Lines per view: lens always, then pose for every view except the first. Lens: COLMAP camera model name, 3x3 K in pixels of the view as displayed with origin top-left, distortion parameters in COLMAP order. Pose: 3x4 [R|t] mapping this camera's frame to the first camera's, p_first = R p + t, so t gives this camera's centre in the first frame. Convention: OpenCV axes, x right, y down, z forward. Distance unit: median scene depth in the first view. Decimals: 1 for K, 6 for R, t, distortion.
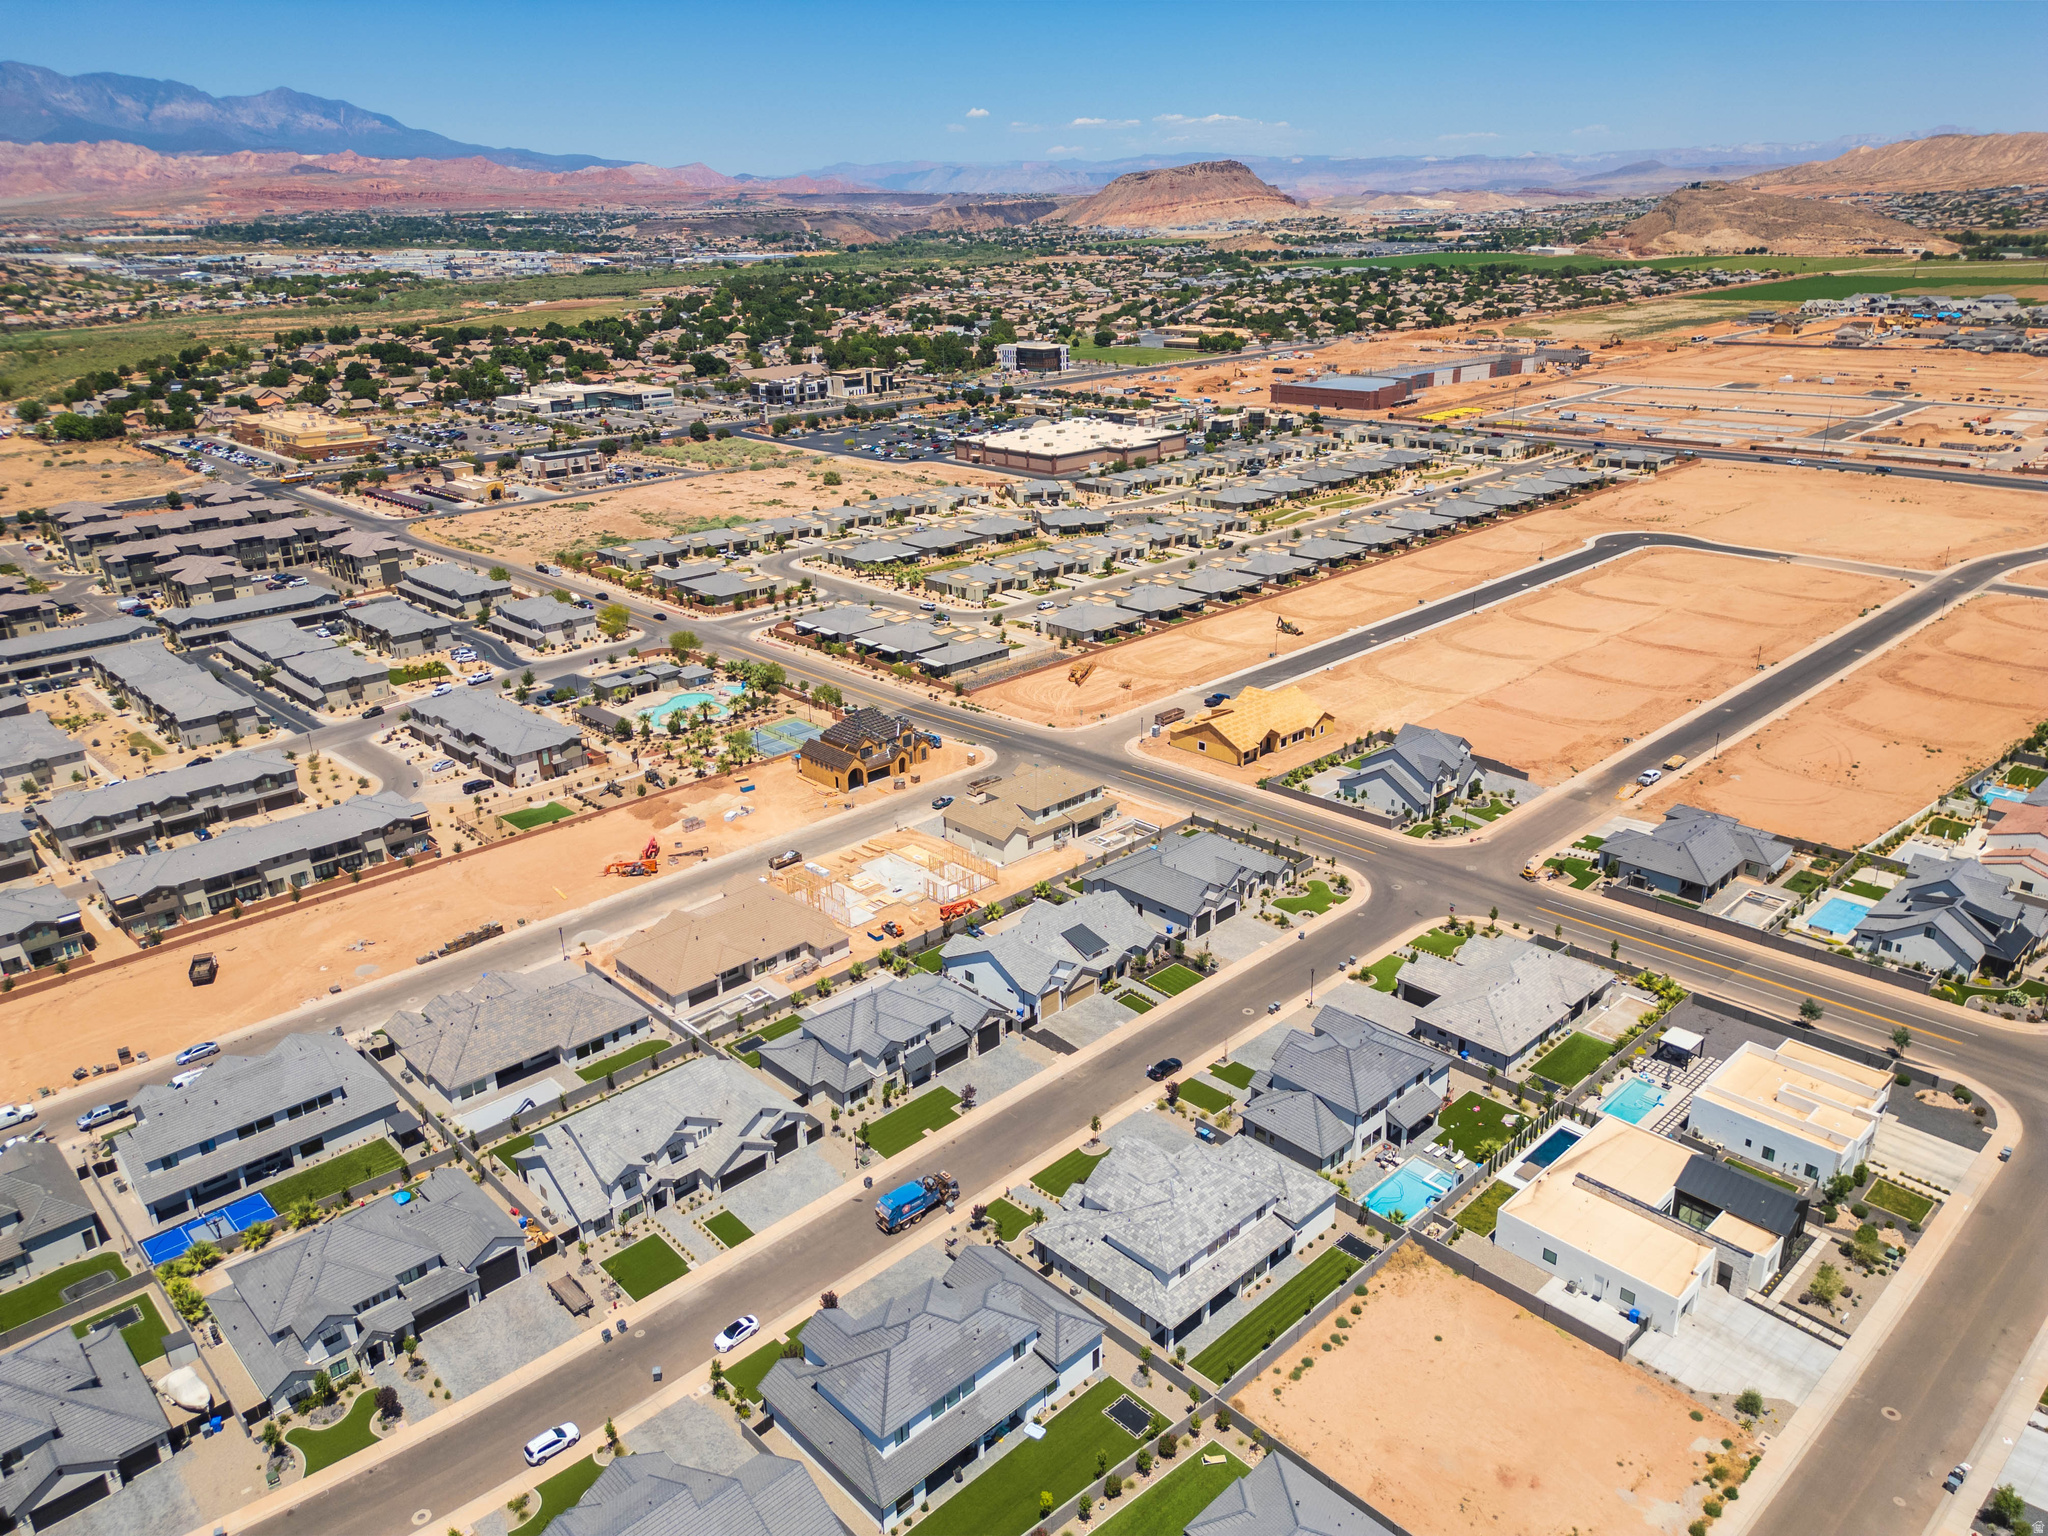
lens RADIAL K [[1443.0, 0, 1024.0], [0, 1443.0, 768.0], [0, 0, 1]] dist [0.080509, -0.087495]
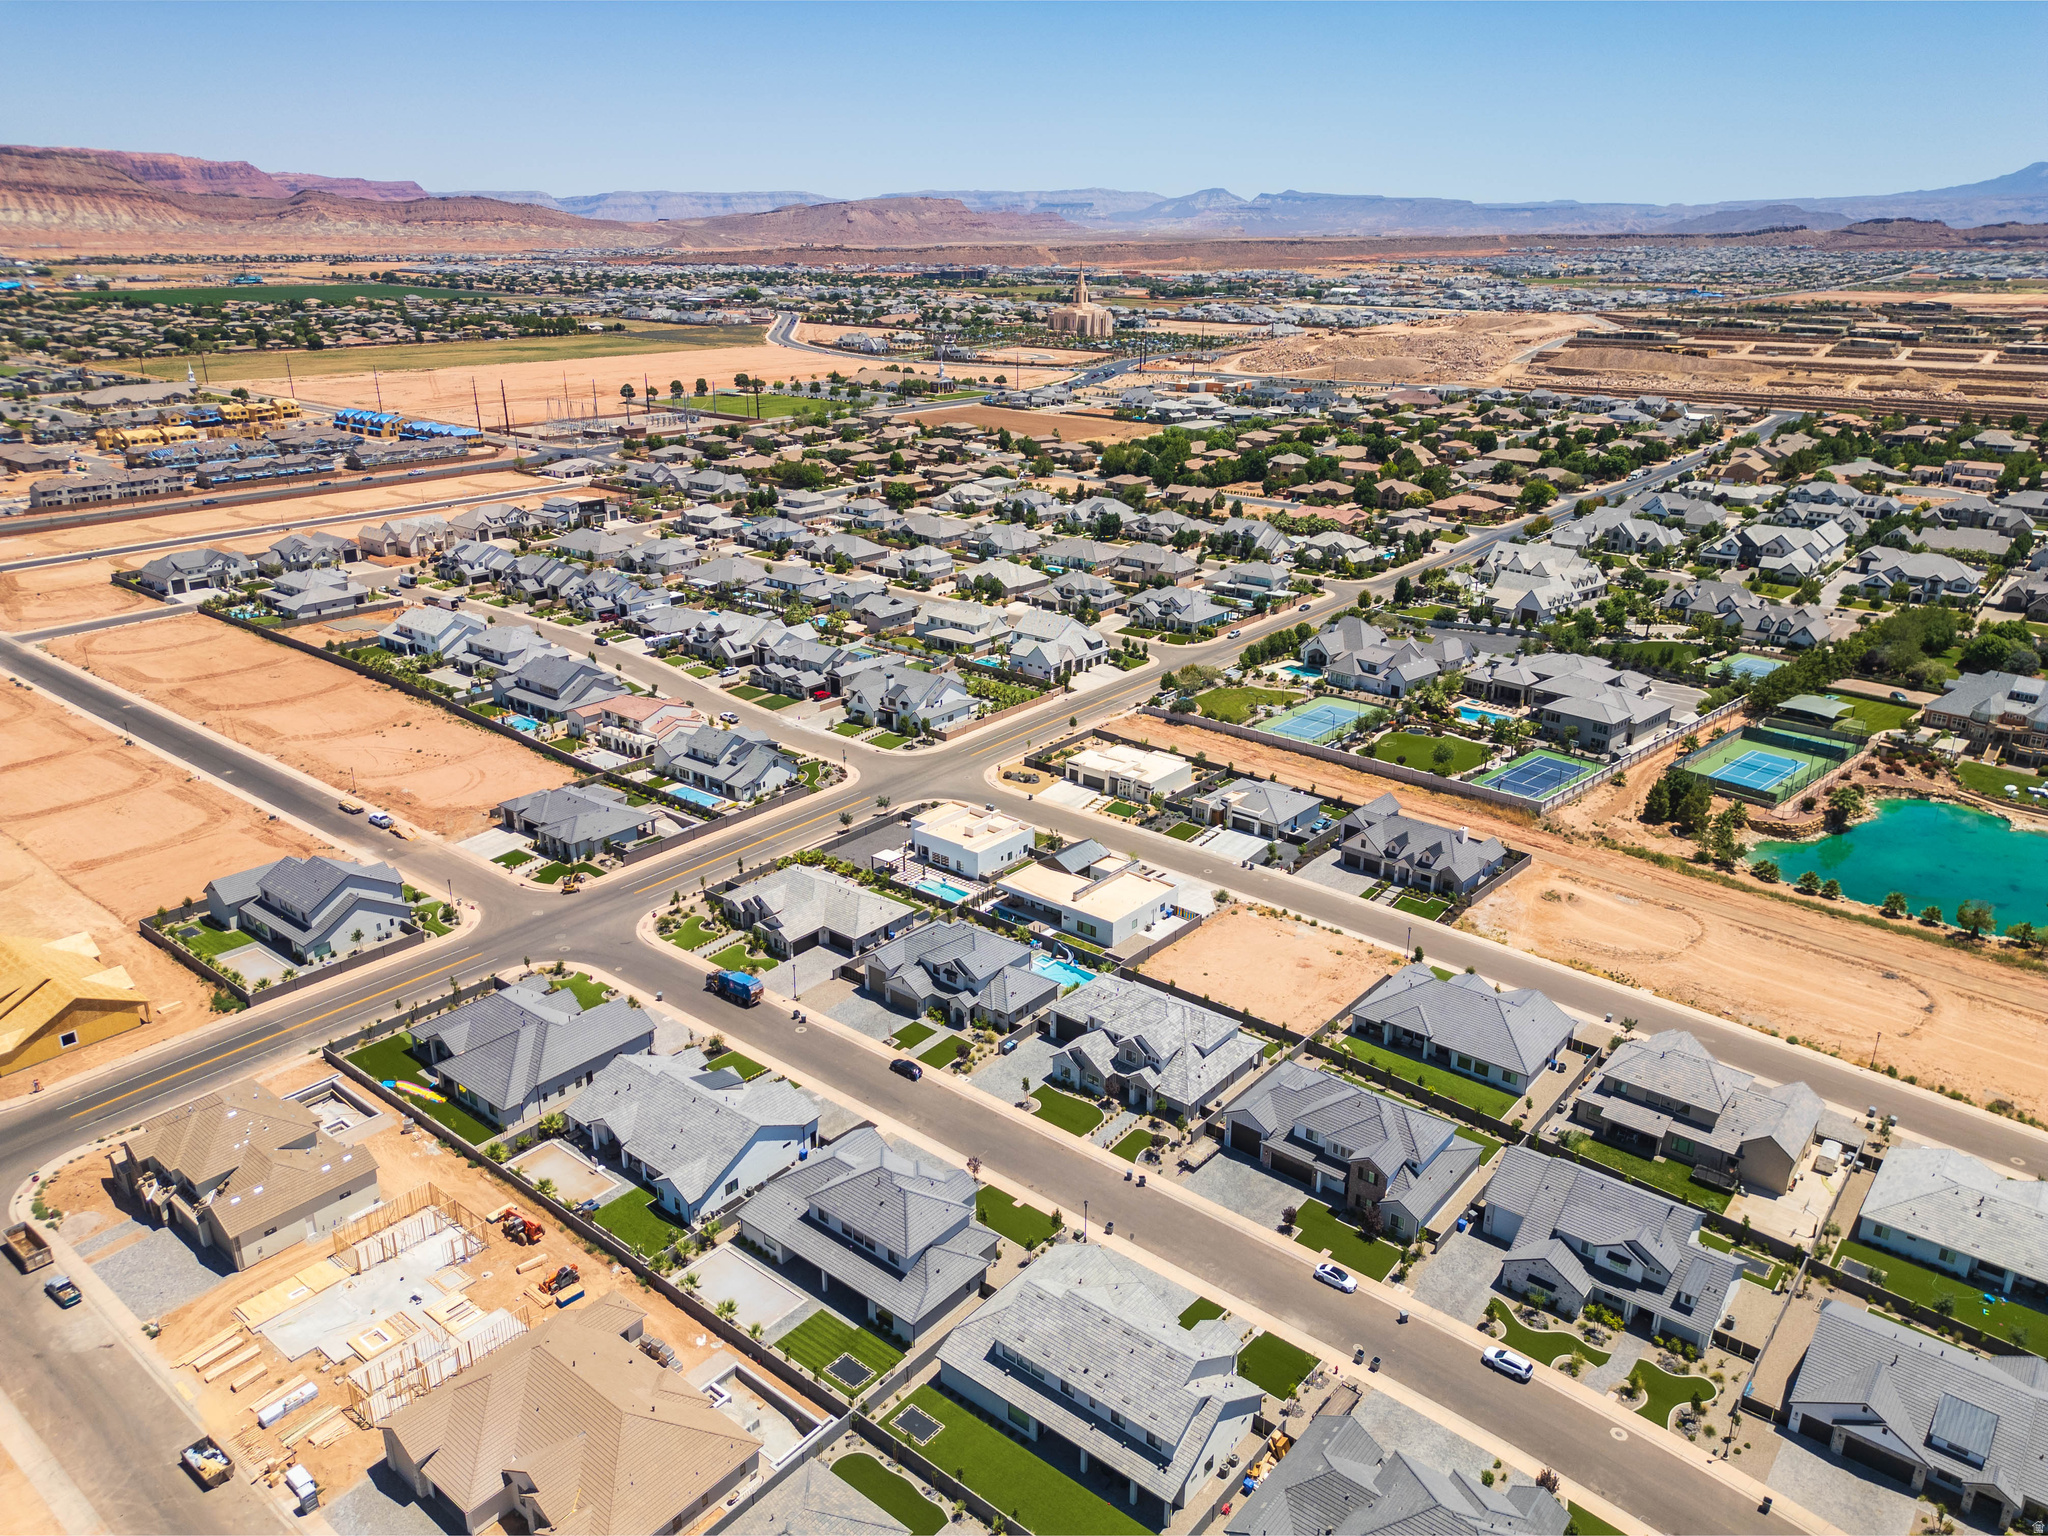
lens RADIAL K [[1443.0, 0, 1024.0], [0, 1443.0, 768.0], [0, 0, 1]] dist [0.080509, -0.087495]
pose [[-0.121568, -0.322531, 0.938720, -0.900631], [0.353889, 0.869499, 0.344578, -0.342755], [-0.927353, 0.374093, 0.008437, 0.888828]]
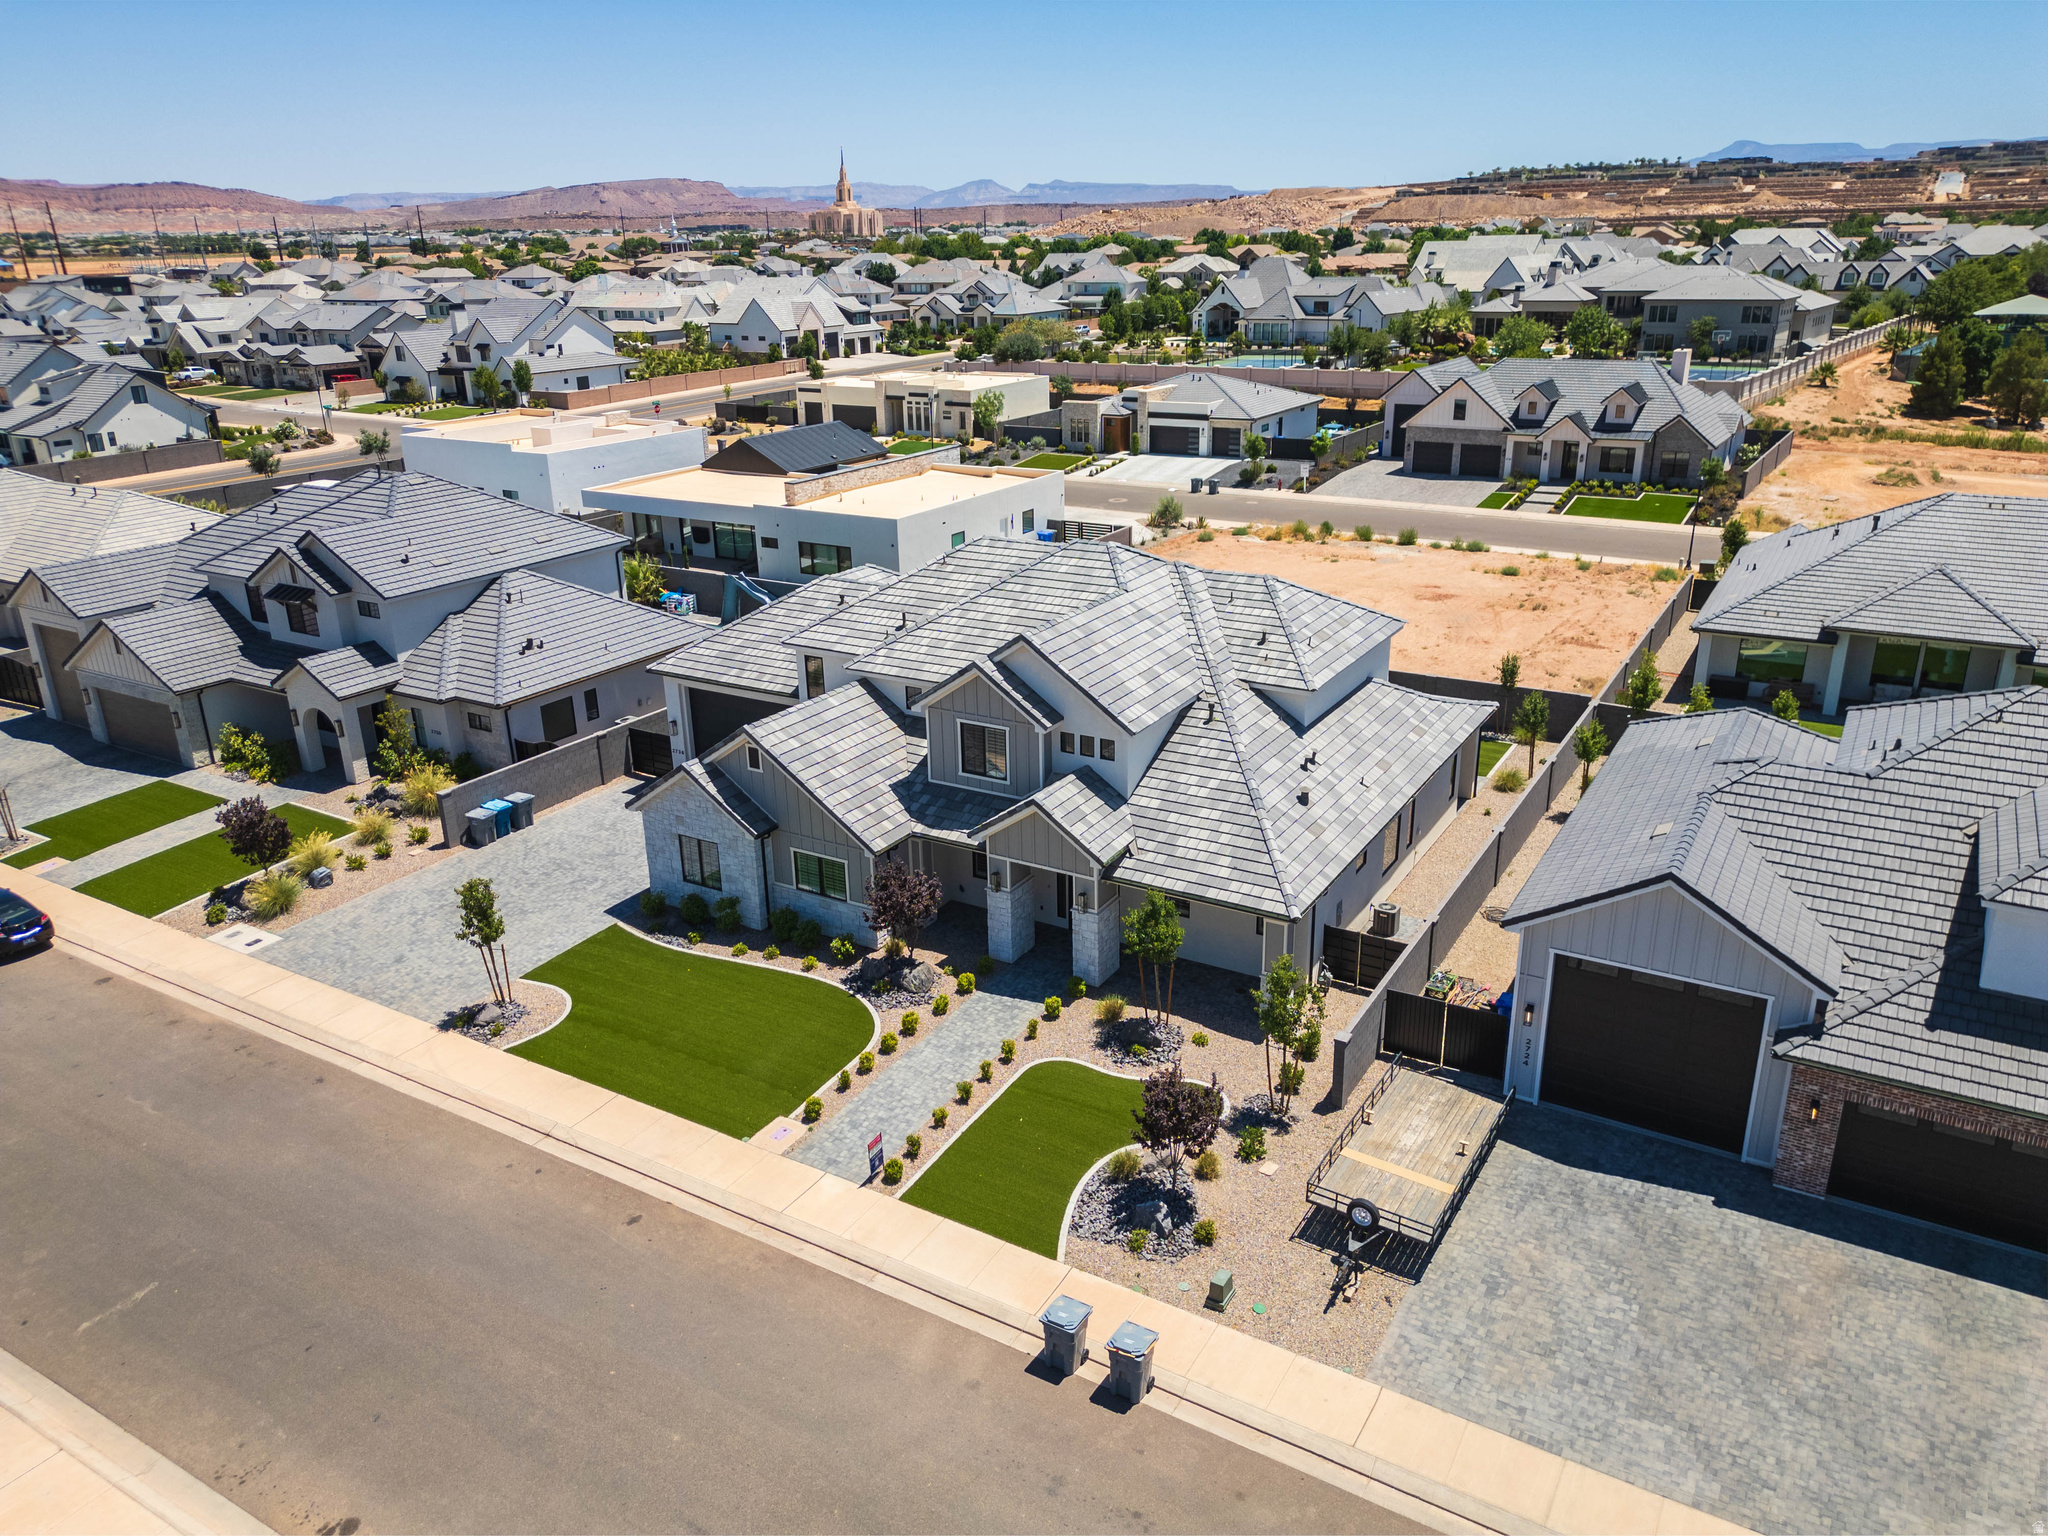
lens RADIAL K [[1443.0, 0, 1024.0], [0, 1443.0, 768.0], [0, 0, 1]] dist [0.080509, -0.087495]
pose [[-0.264489, -0.307474, 0.914060, -0.171582], [0.372114, 0.841876, 0.390866, 0.166700], [-0.889706, 0.443514, -0.108251, 0.926114]]
